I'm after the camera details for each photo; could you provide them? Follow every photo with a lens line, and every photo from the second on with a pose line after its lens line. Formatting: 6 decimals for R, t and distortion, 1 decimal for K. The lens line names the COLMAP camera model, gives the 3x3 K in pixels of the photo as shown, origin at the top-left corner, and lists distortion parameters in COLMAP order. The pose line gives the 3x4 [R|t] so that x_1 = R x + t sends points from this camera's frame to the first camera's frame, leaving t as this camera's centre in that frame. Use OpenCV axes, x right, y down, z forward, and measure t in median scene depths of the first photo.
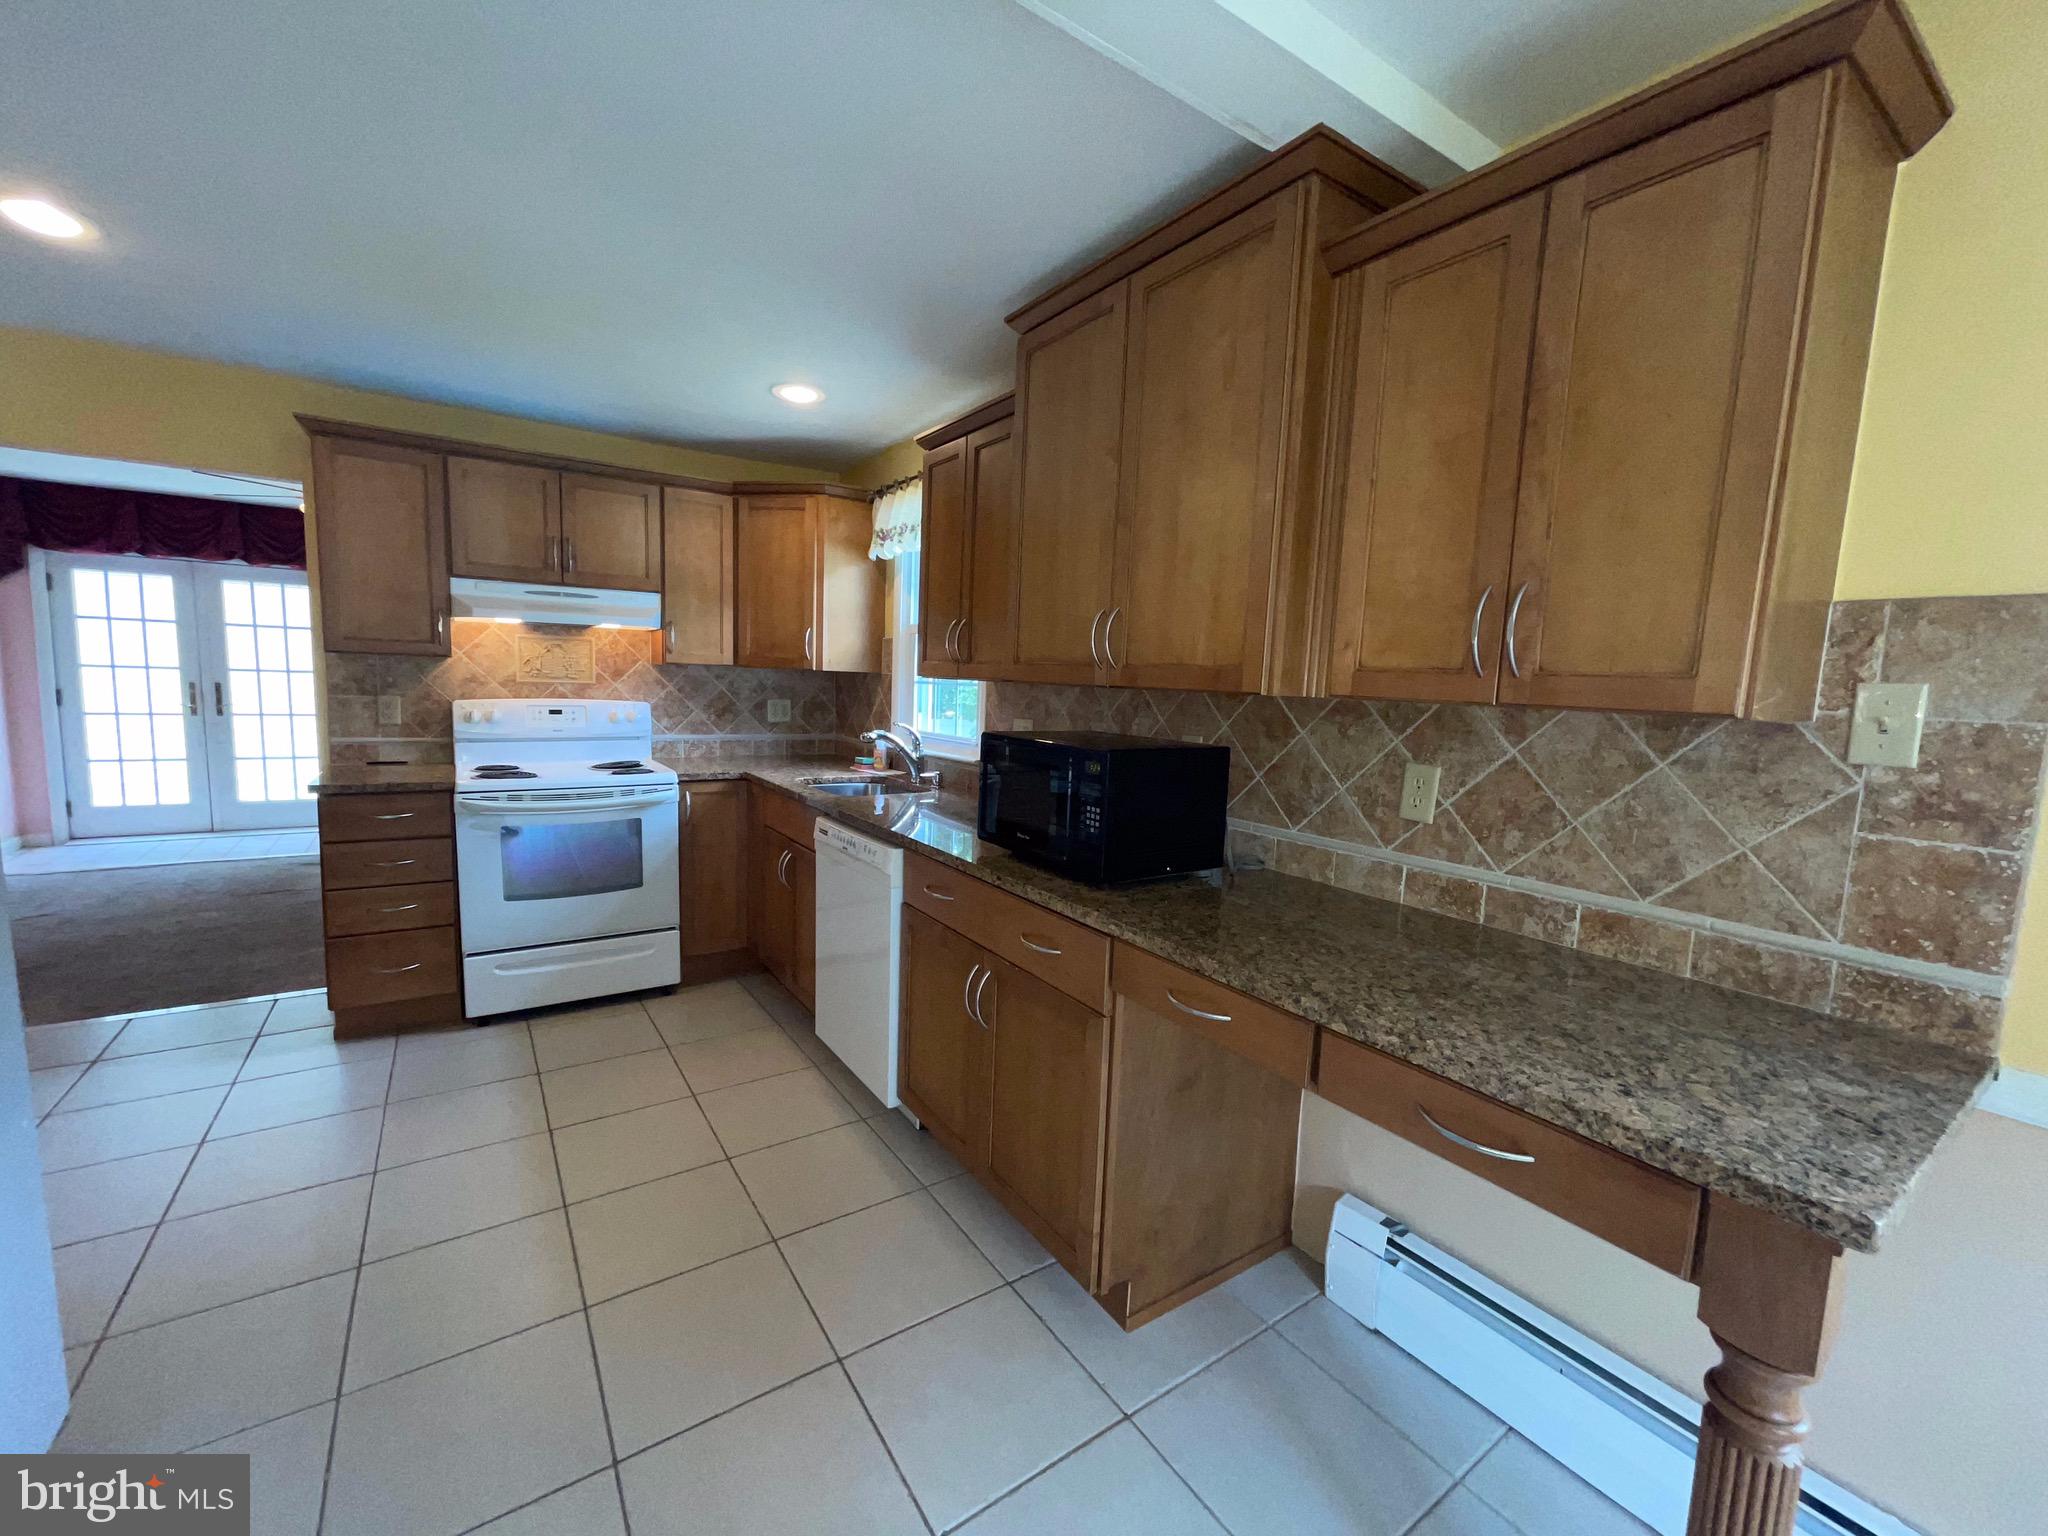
lens RADIAL K [[825.6, 0, 1012.4], [0, 825.6, 772.3], [0, 0, 1]] dist [0.003254, -0.002048]
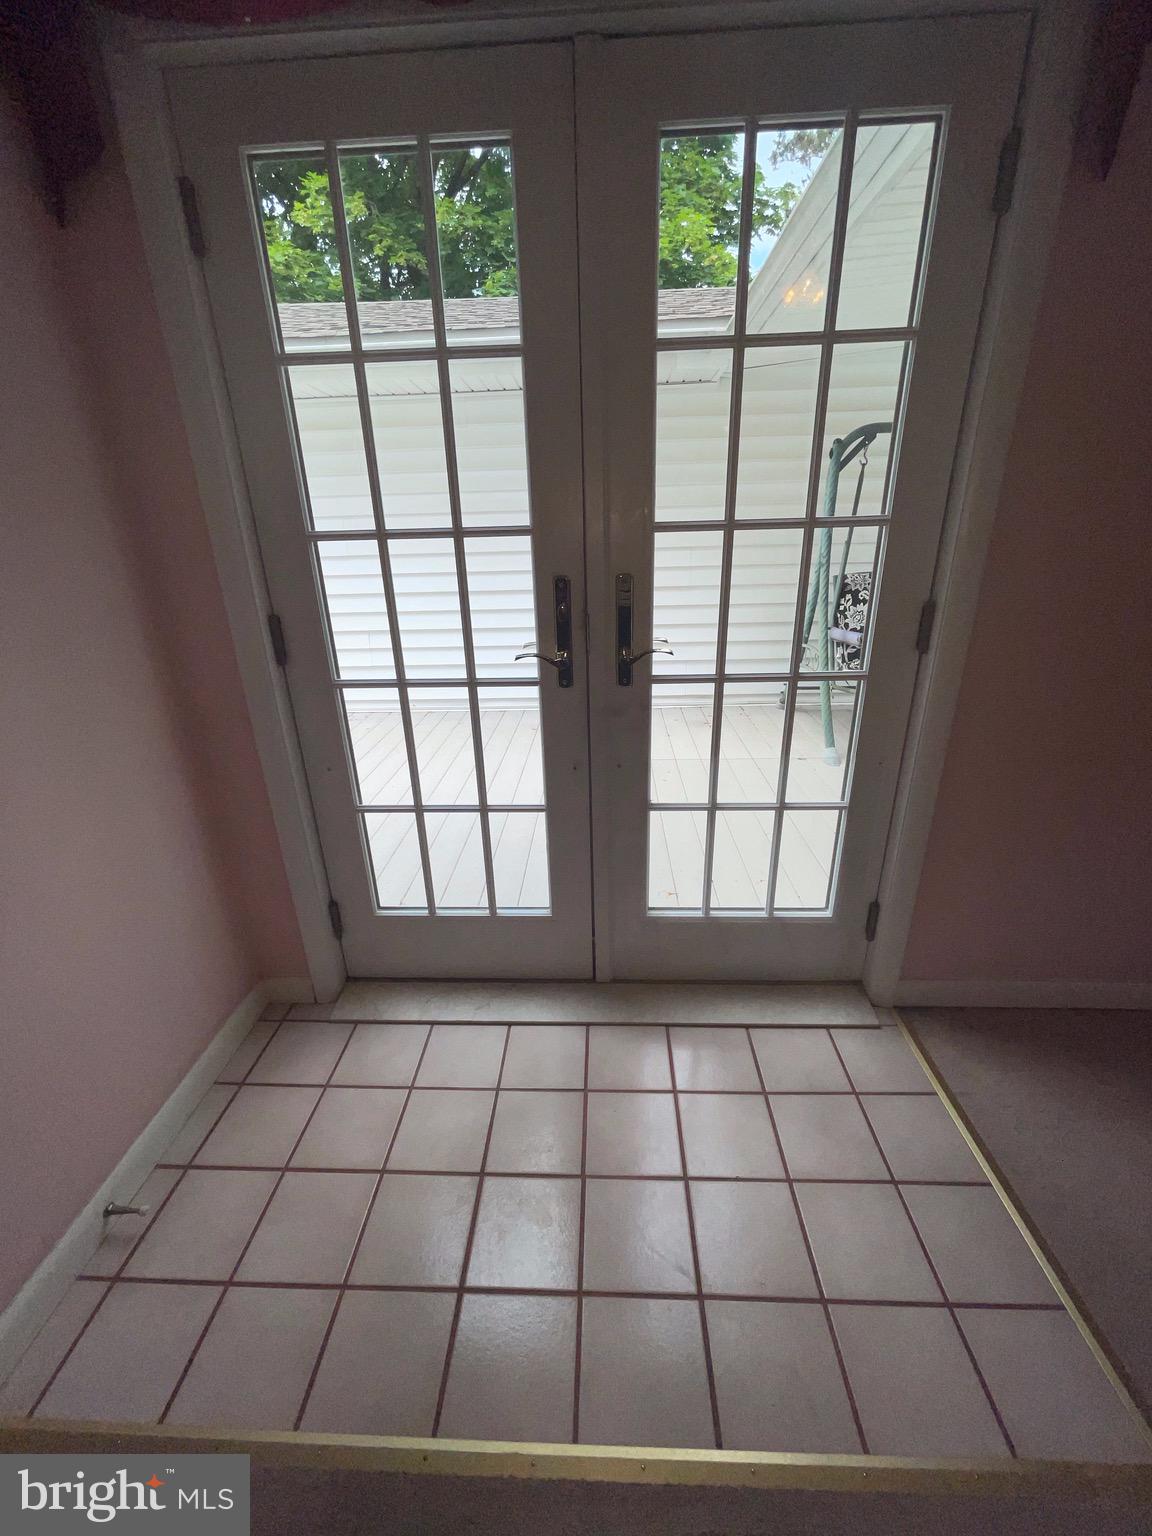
lens RADIAL K [[619.2, 0, 565.2], [0, 619.2, 775.7], [0, 0, 1]] dist [0.003254, -0.002048]
pose [[0.799826, 0.152980, -0.580409, -2.050818], [-0.003095, 0.968014, 0.250876, -0.231796], [0.600223, -0.198861, 0.774717, 1.955830]]
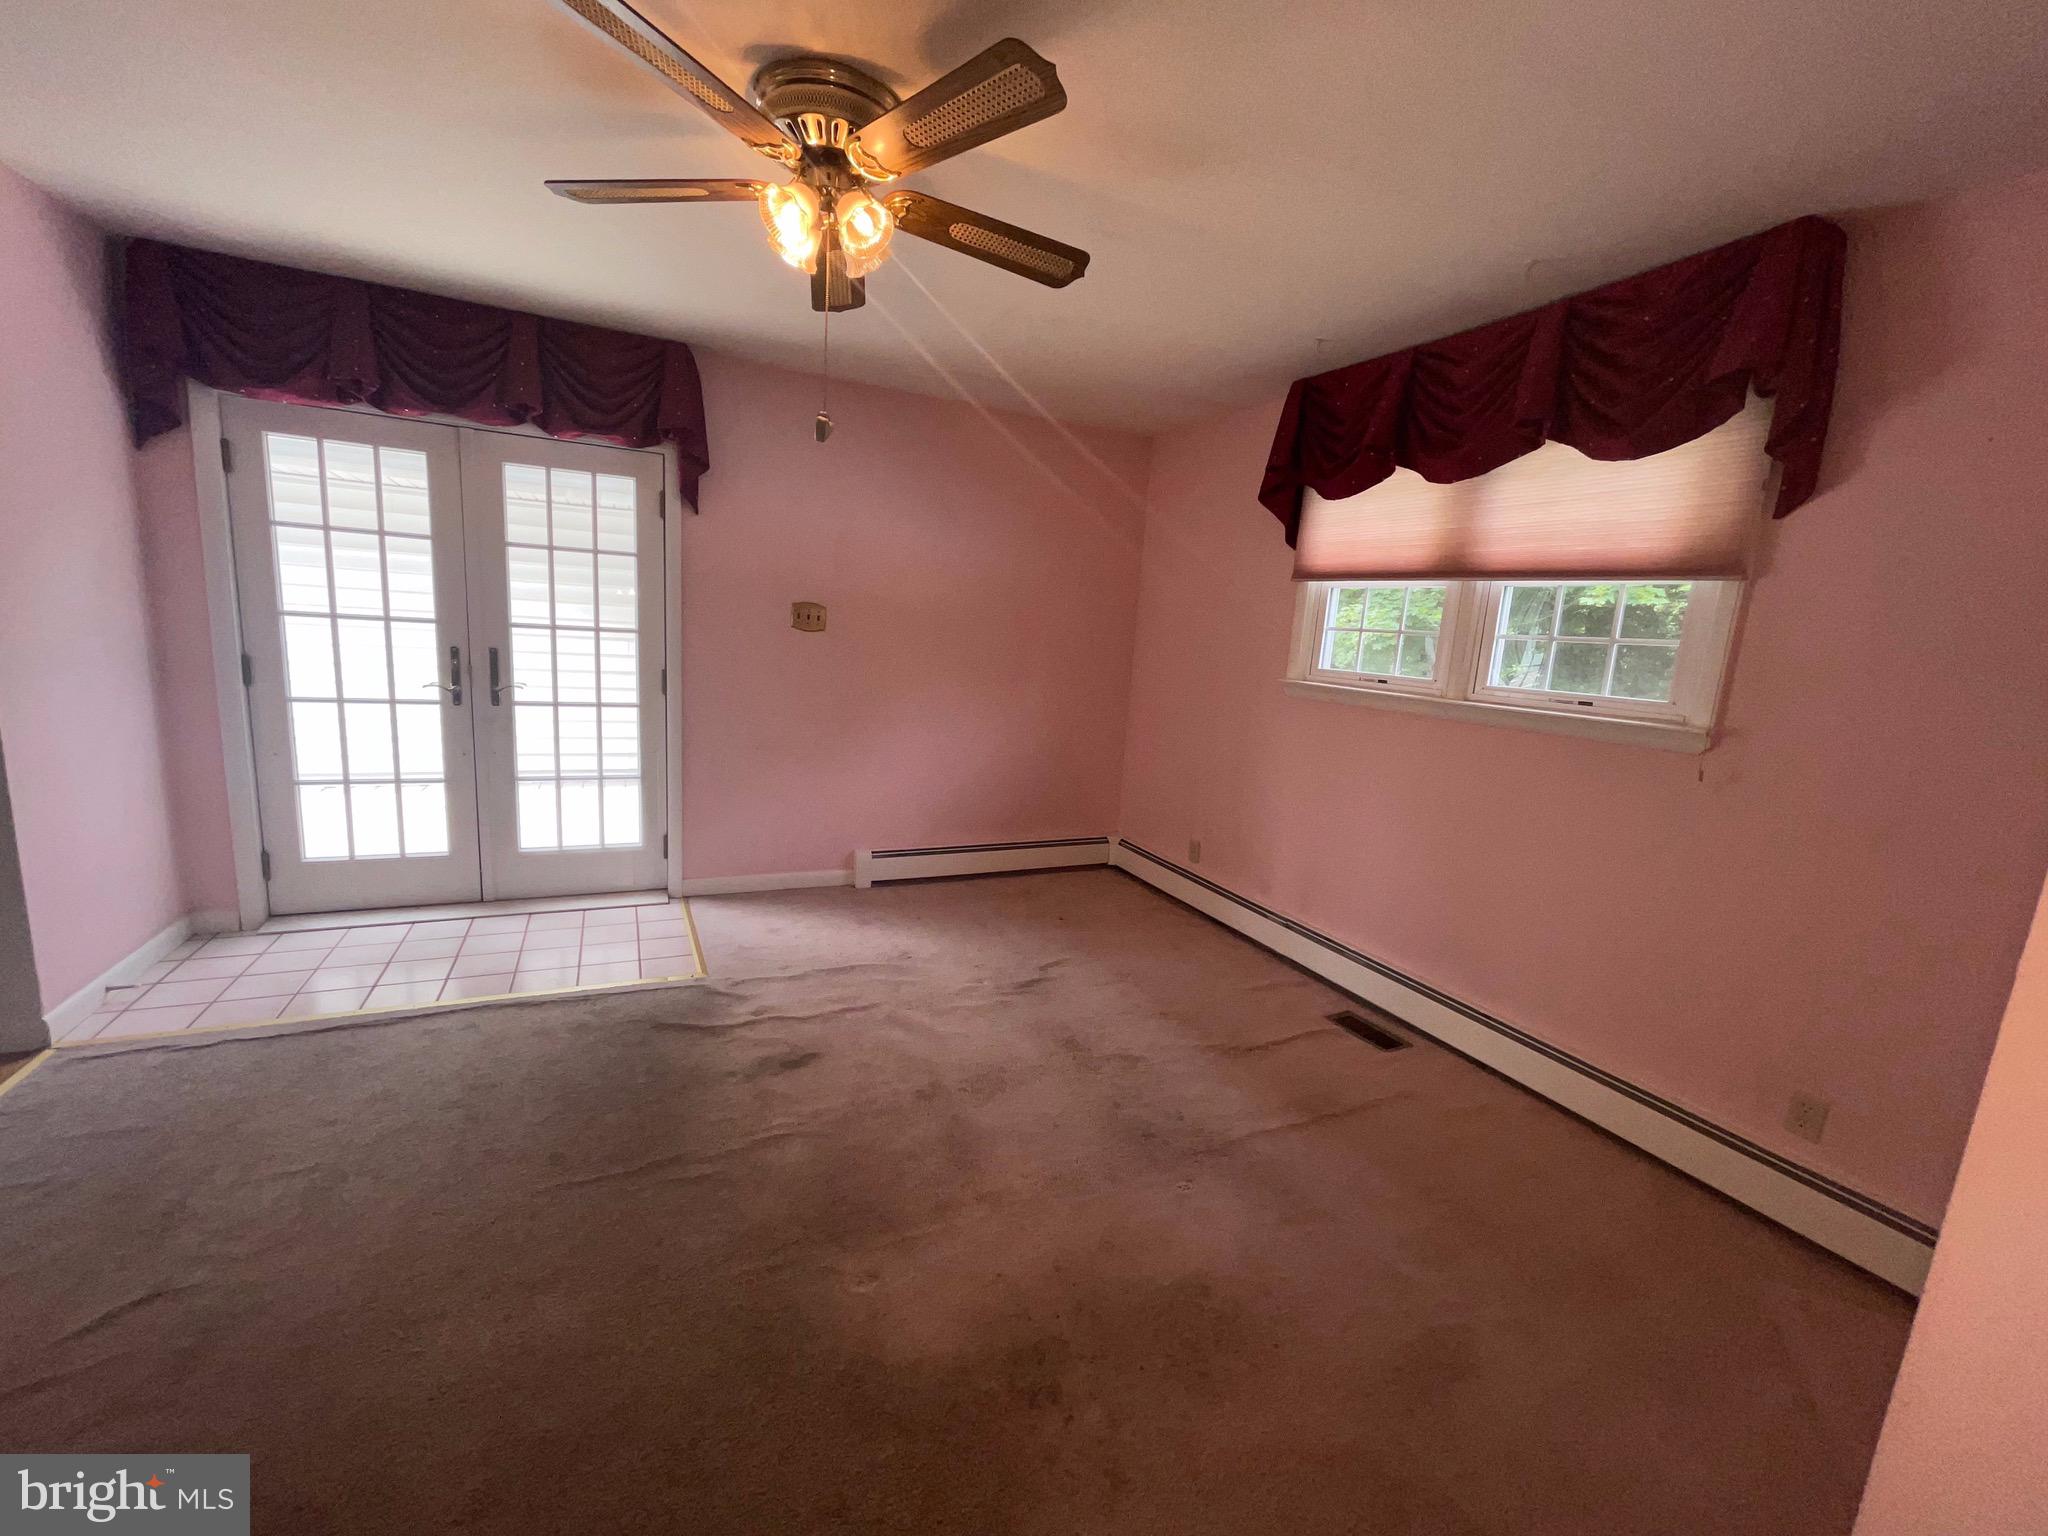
lens RADIAL K [[825.6, 0, 1008.5], [0, 825.6, 771.5], [0, 0, 1]] dist [0.003254, -0.002048]
pose [[0.986955, 0.048721, -0.153448, -1.271891], [-0.040873, 0.997710, 0.053895, -0.167846], [0.155723, -0.046920, 0.986686, 1.197145]]
